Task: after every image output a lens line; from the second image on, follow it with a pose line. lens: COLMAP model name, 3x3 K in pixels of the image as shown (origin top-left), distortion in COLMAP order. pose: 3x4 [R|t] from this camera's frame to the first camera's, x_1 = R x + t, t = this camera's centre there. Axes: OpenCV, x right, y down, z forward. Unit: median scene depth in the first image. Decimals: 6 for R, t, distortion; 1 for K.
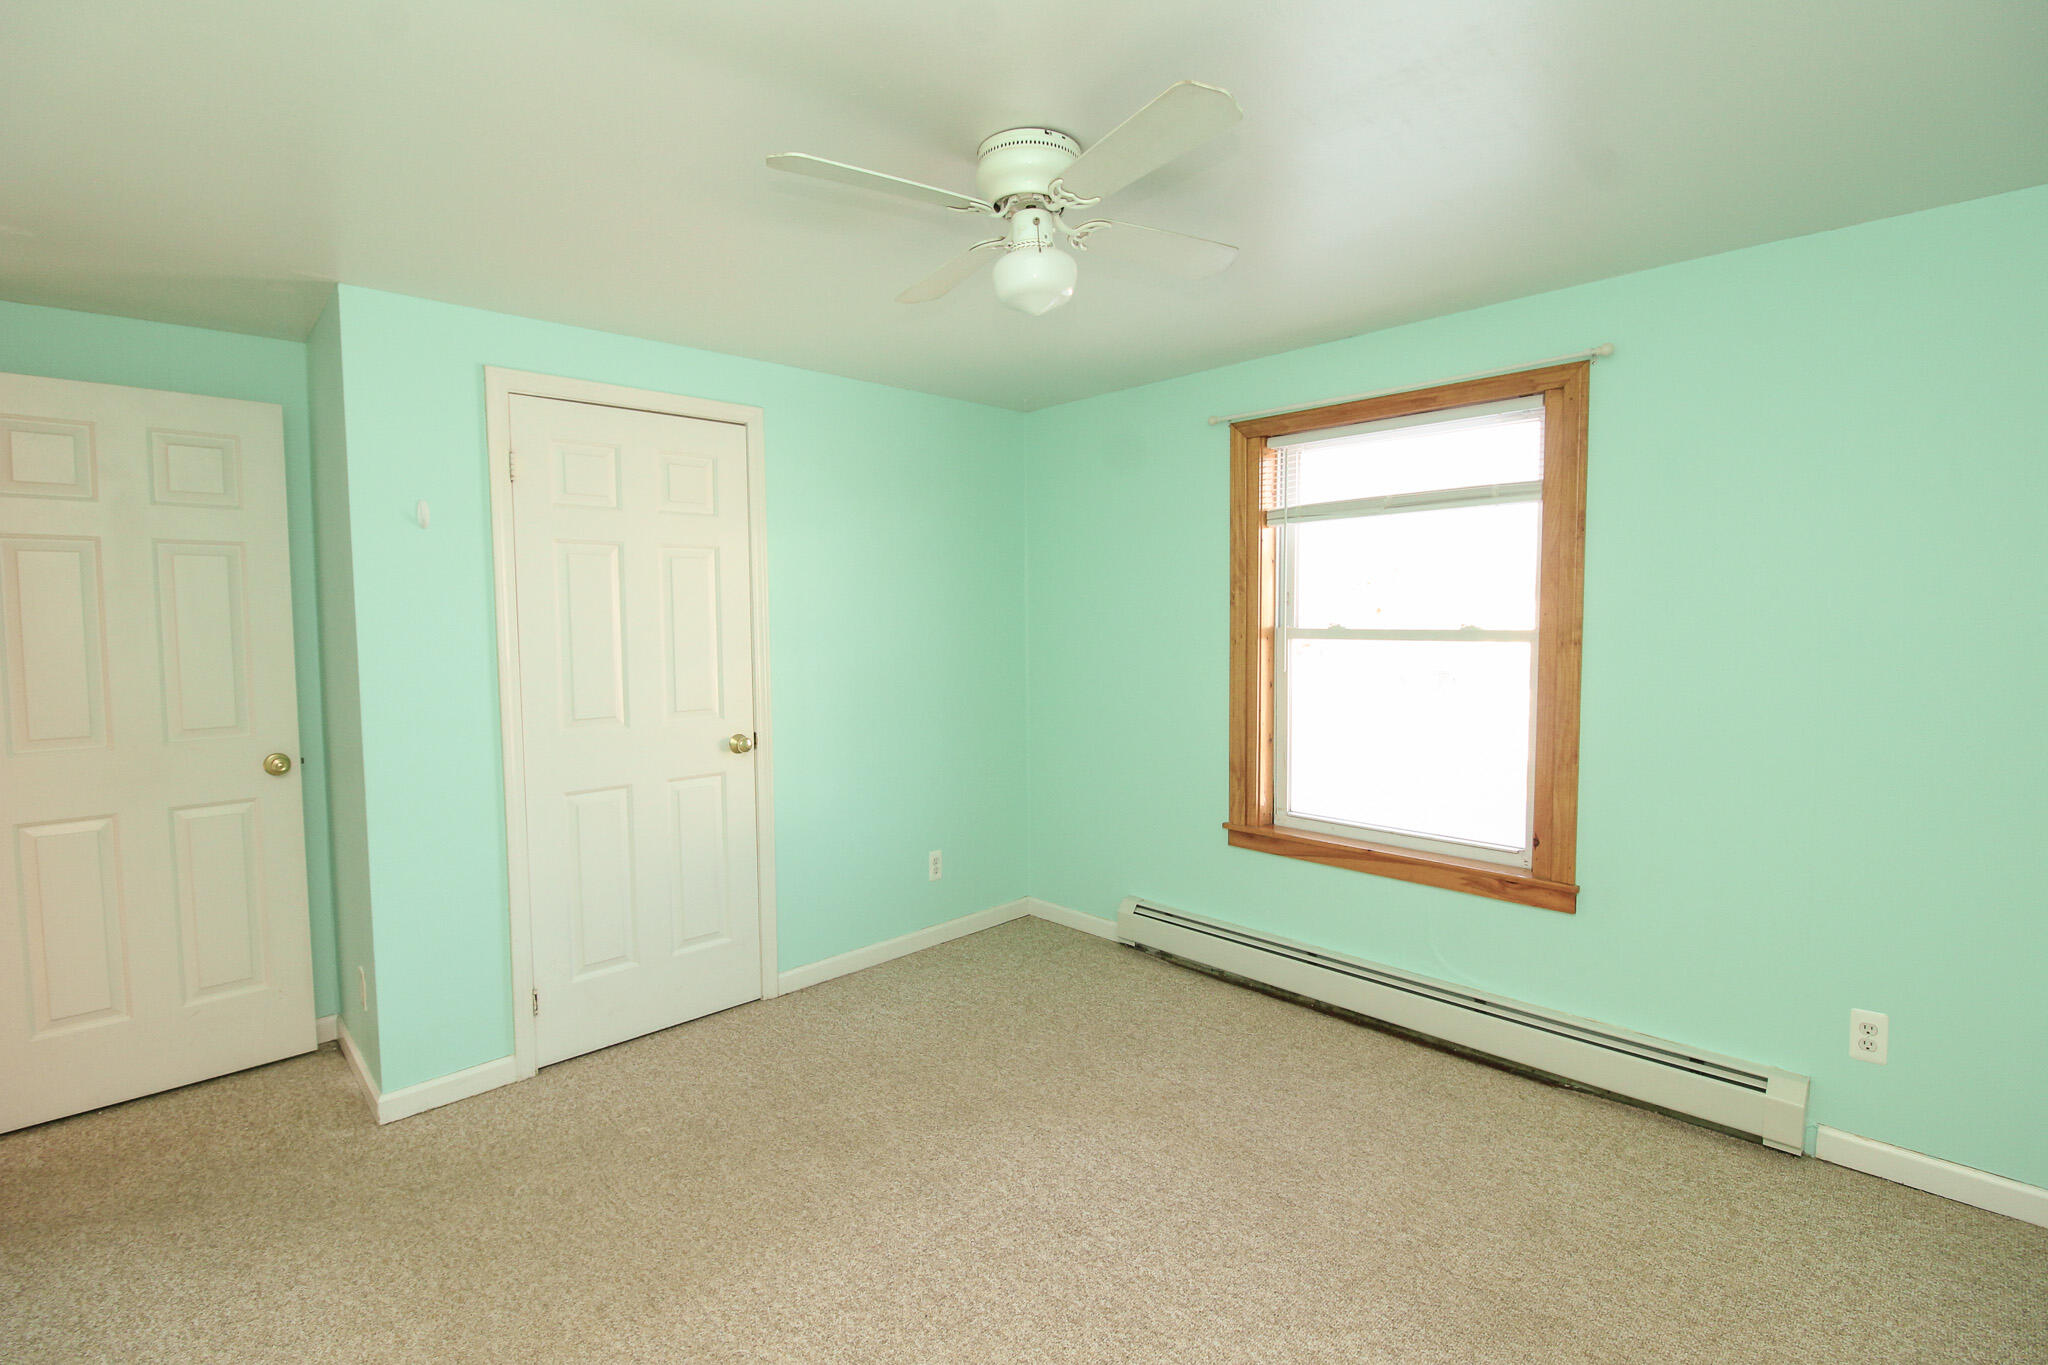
lens RADIAL K [[945.6, 0, 979.4], [0, 945.6, 693.7], [0, 0, 1]] dist [-0.002064, -0.011726]
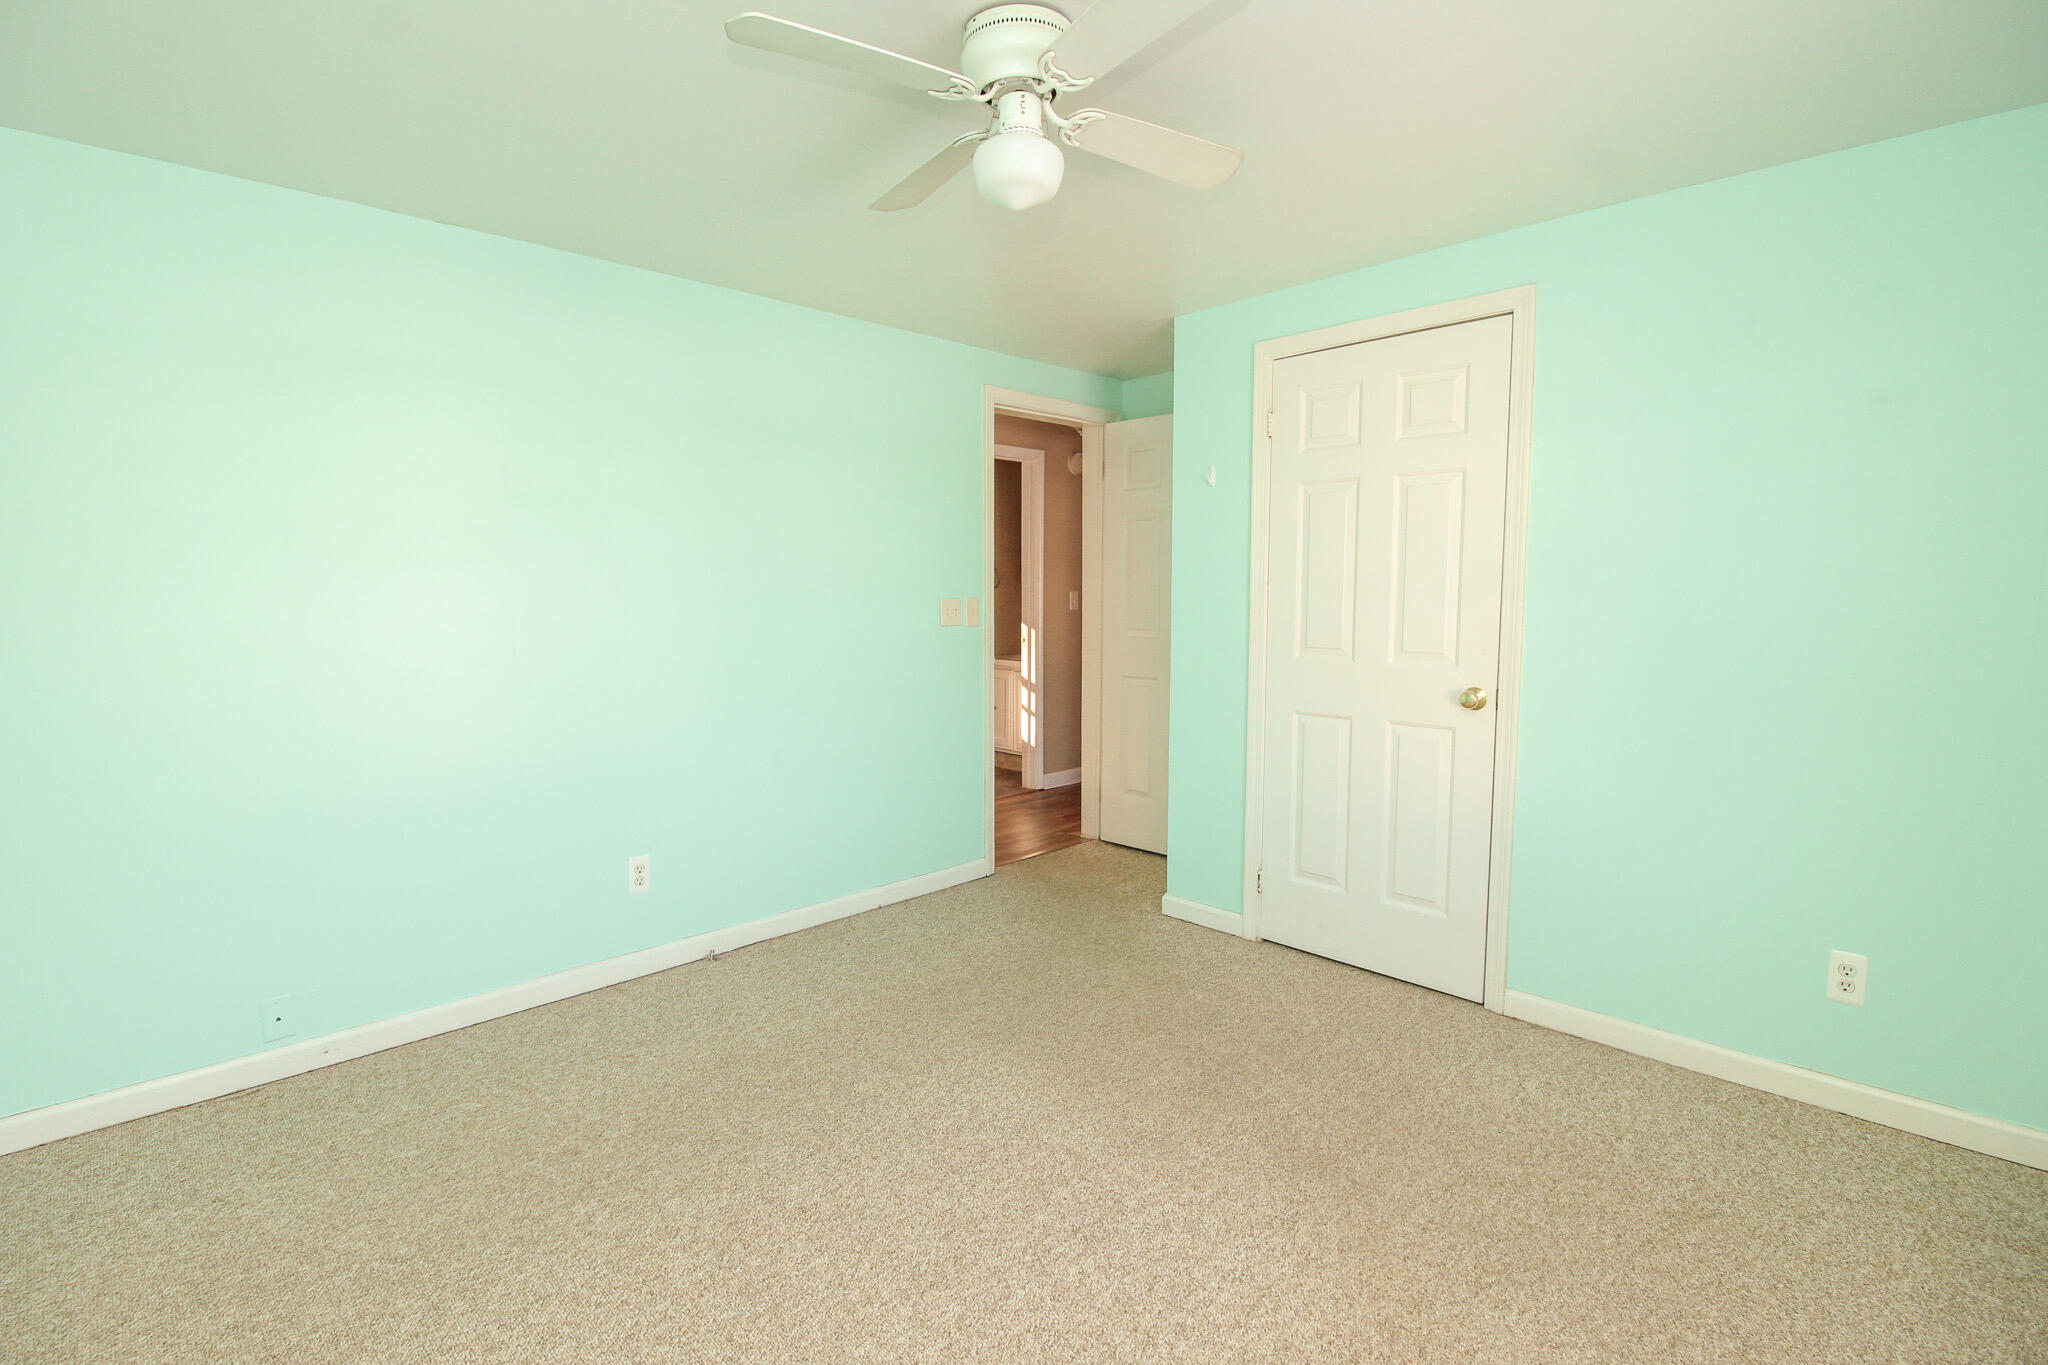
lens RADIAL K [[945.6, 0, 1017.3], [0, 945.6, 694.6], [0, 0, 1]] dist [-0.002064, -0.011726]
pose [[0.016196, 0.125842, -0.991918, 0.671591], [-0.073658, 0.989503, 0.124333, -0.030227], [0.997152, 0.071049, 0.025295, 0.648964]]
